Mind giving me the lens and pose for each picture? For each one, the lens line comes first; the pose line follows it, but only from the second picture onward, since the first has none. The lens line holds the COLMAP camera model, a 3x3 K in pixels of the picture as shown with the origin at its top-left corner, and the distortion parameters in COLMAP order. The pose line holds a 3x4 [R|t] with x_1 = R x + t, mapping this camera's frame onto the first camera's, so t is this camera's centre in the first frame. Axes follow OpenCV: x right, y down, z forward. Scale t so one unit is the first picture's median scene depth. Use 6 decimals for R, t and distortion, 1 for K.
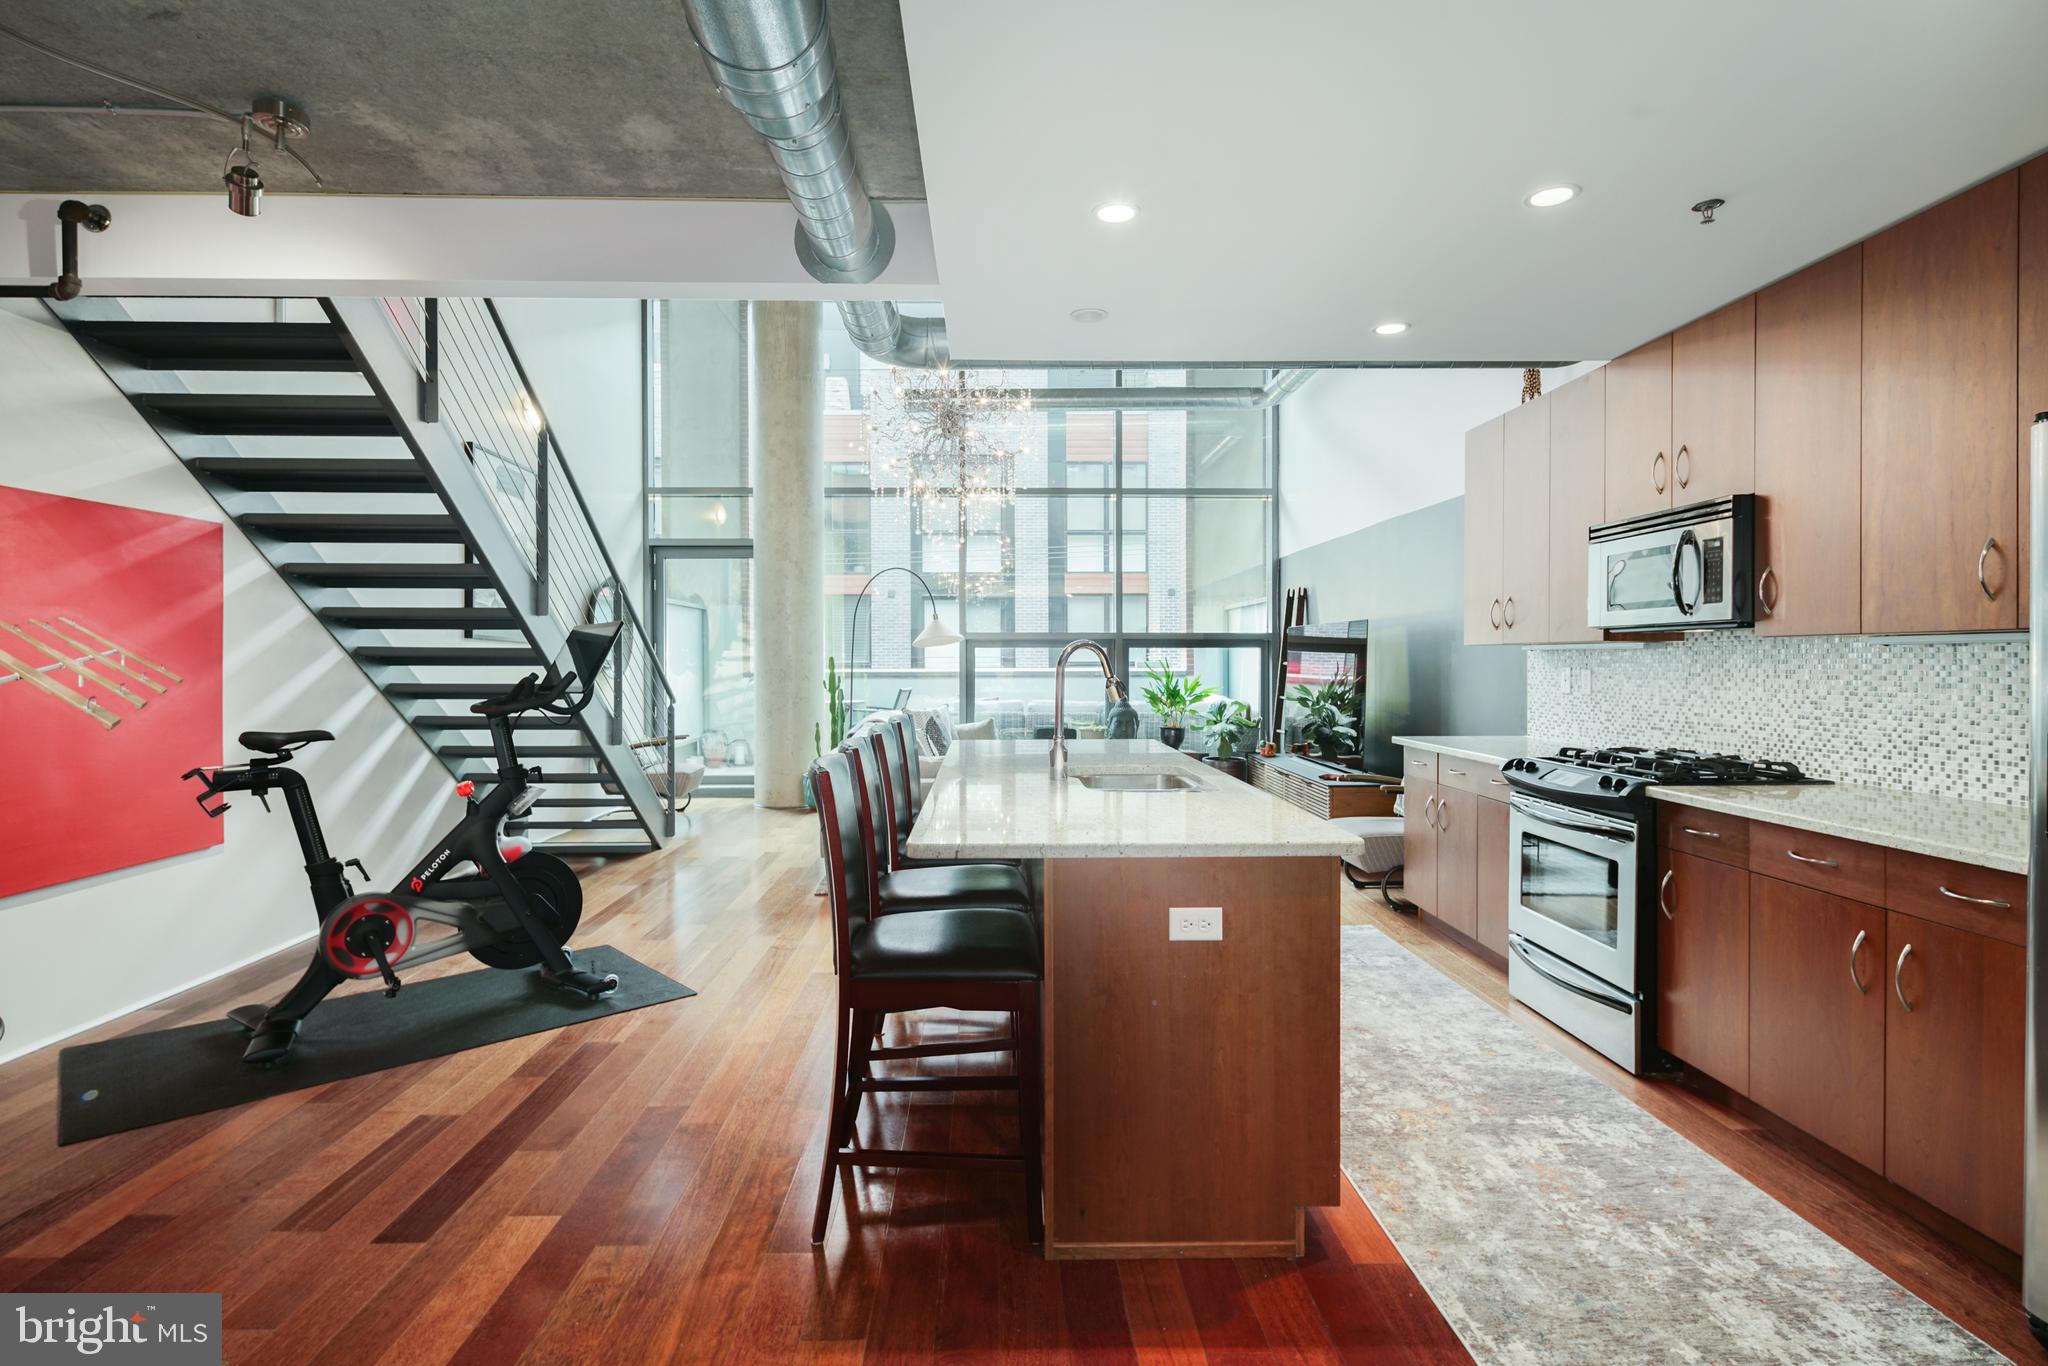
lens RADIAL K [[997.9, 0, 1004.7], [0, 997.9, 671.0], [0, 0, 1]] dist [0.011258, -0.007833]
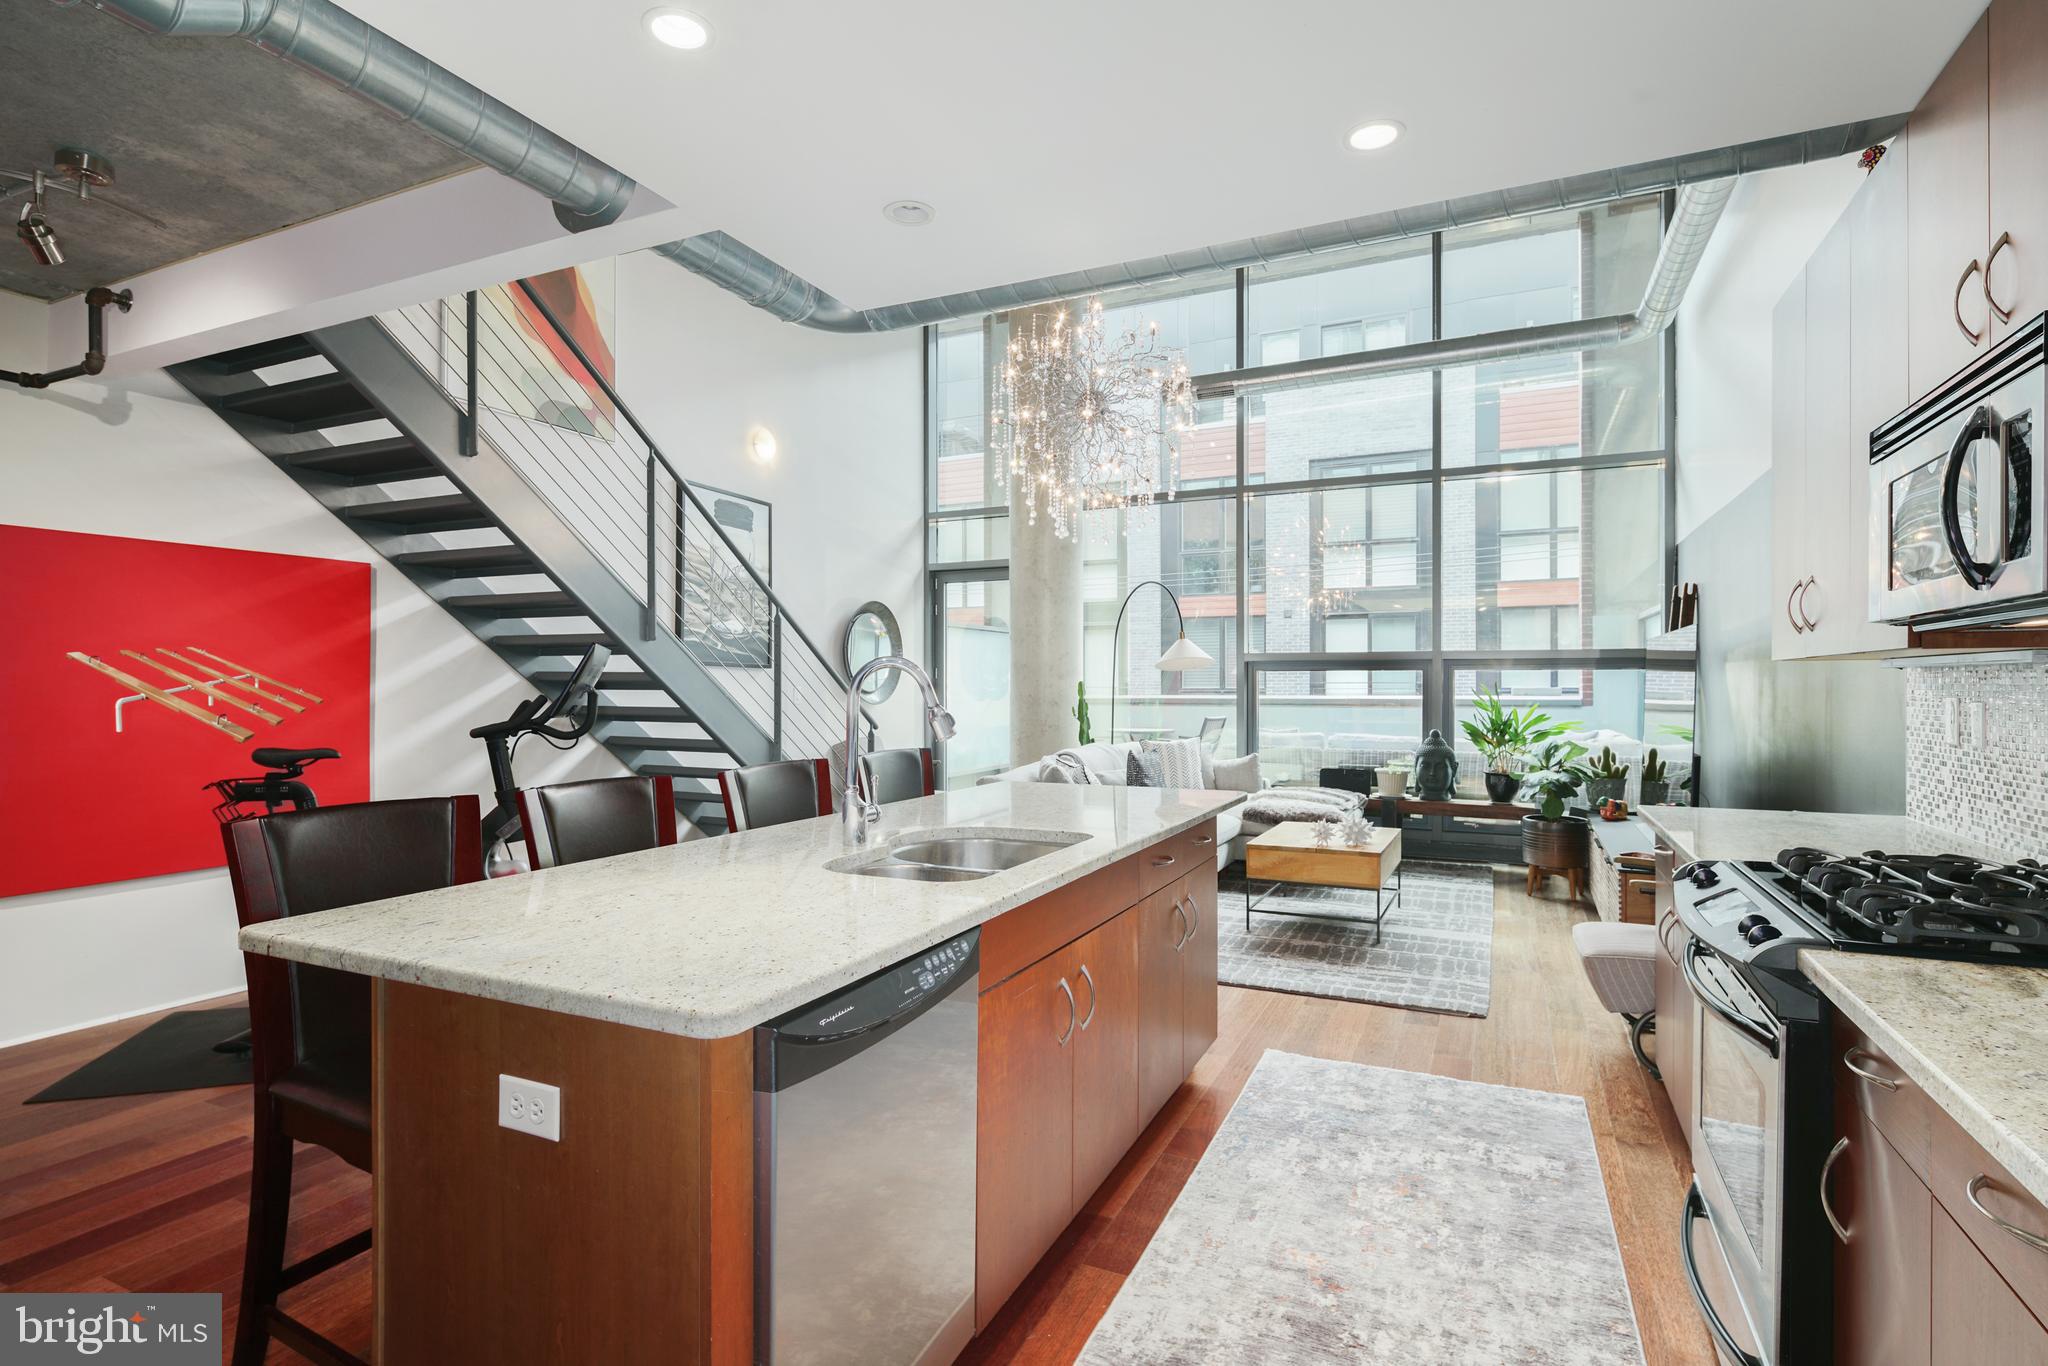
lens RADIAL K [[1010.1, 0, 1017.7], [0, 1010.1, 687.6], [0, 0, 1]] dist [0.002767, -0.001489]
pose [[0.896819, 0.002024, -0.442392, 0.452512], [-0.006179, 0.999949, -0.007952, -0.002126], [0.442354, 0.009866, 0.896786, 0.349633]]
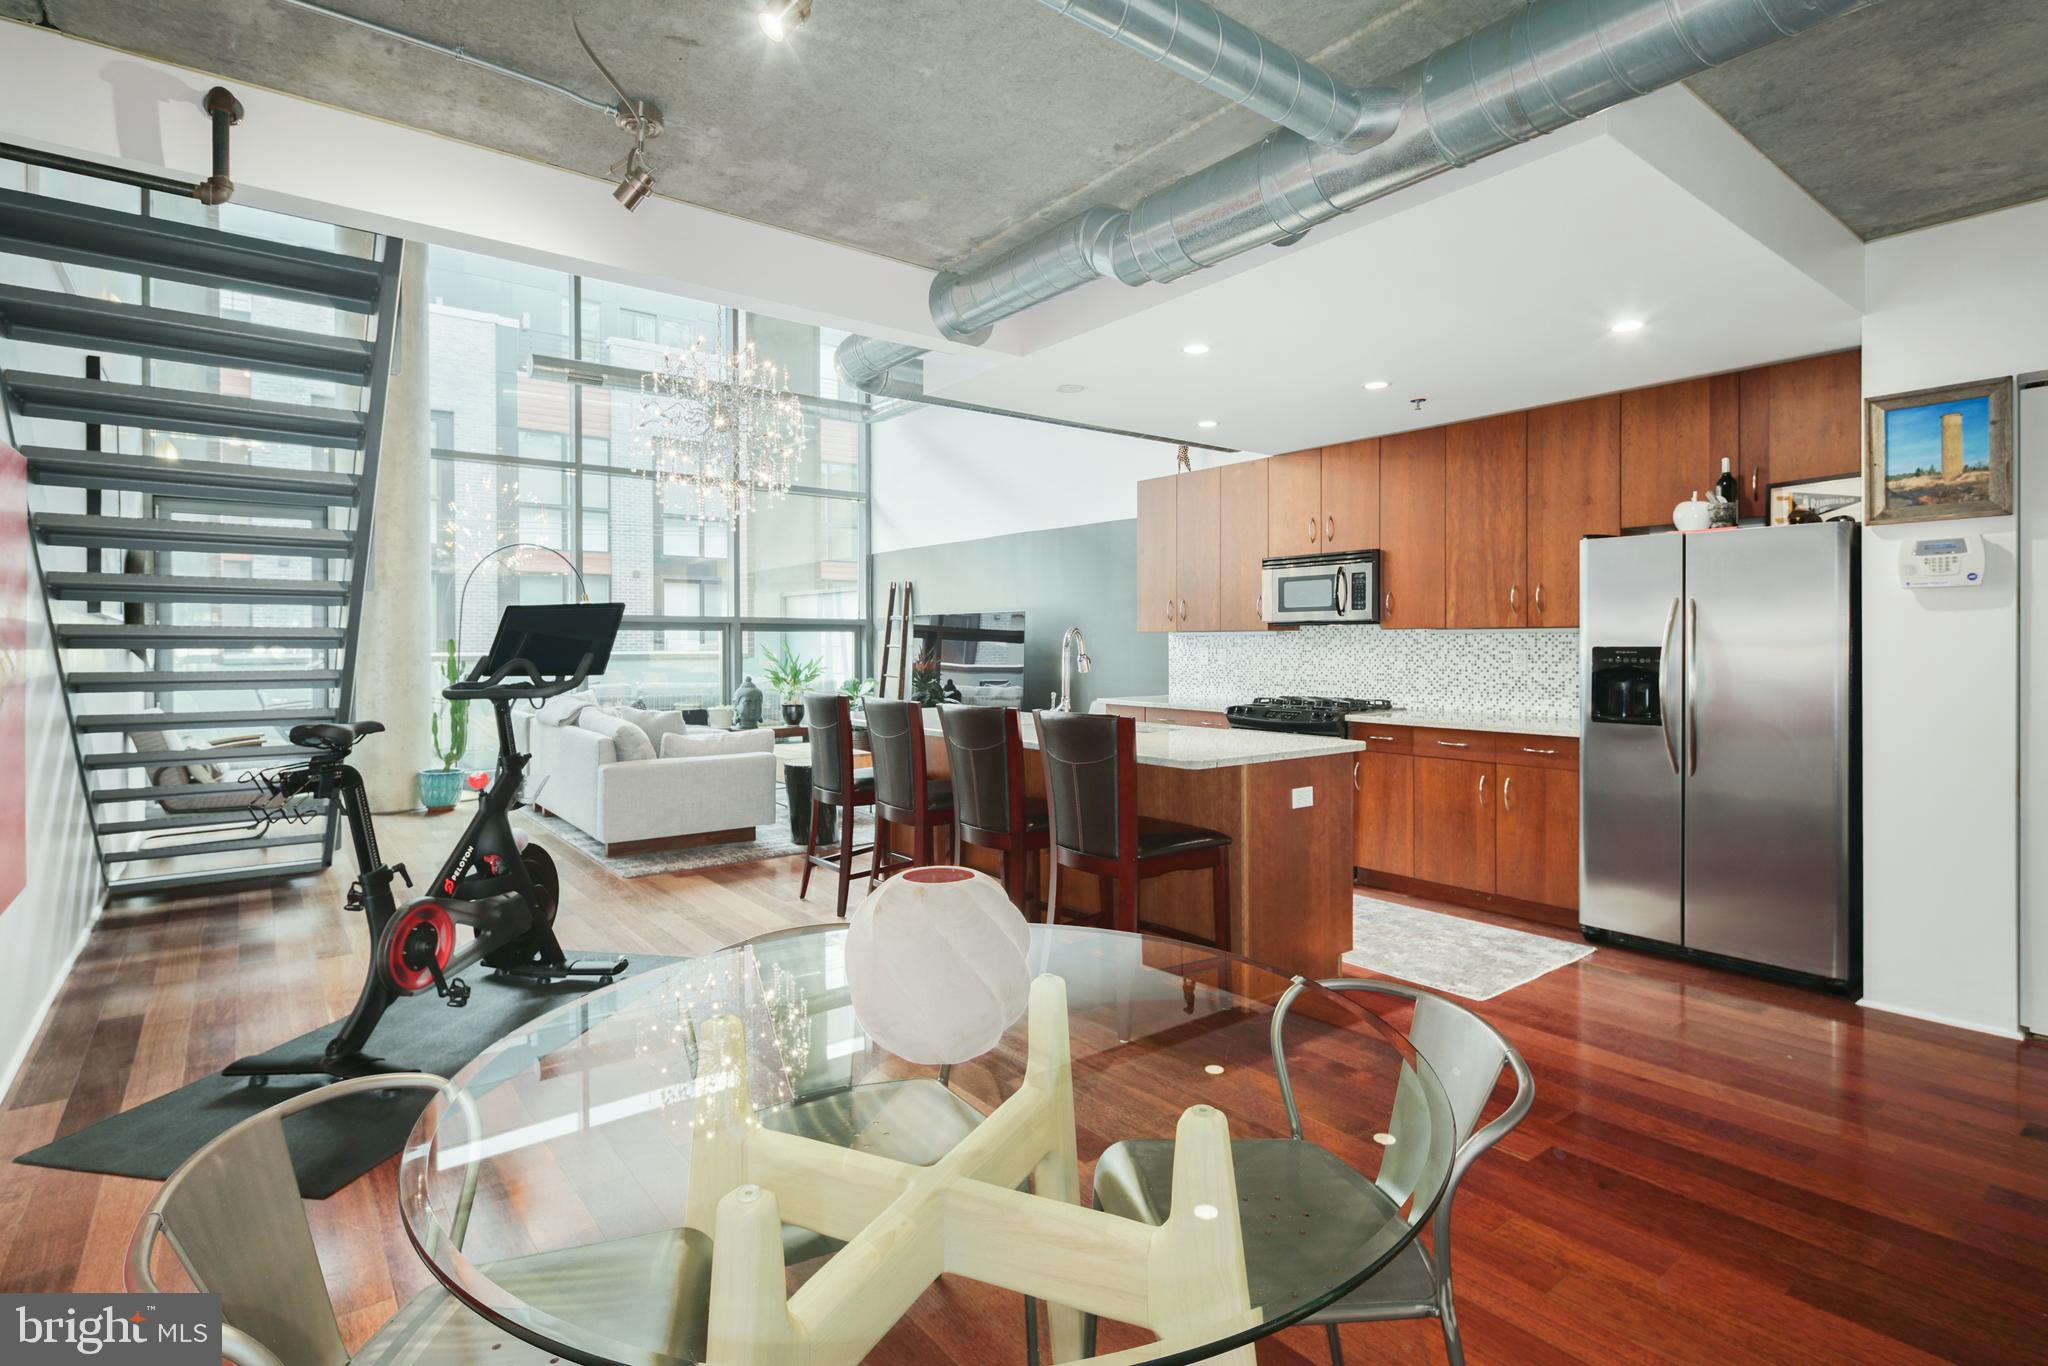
lens RADIAL K [[1002.2, 0, 1001.6], [0, 1002.2, 649.5], [0, 0, 1]] dist [0.004863, 0.000341]
pose [[0.808580, -0.003414, 0.588376, -0.744378], [0.006697, 0.999972, -0.003402, 0.003289], [-0.588348, 0.006691, 0.808580, -0.043365]]
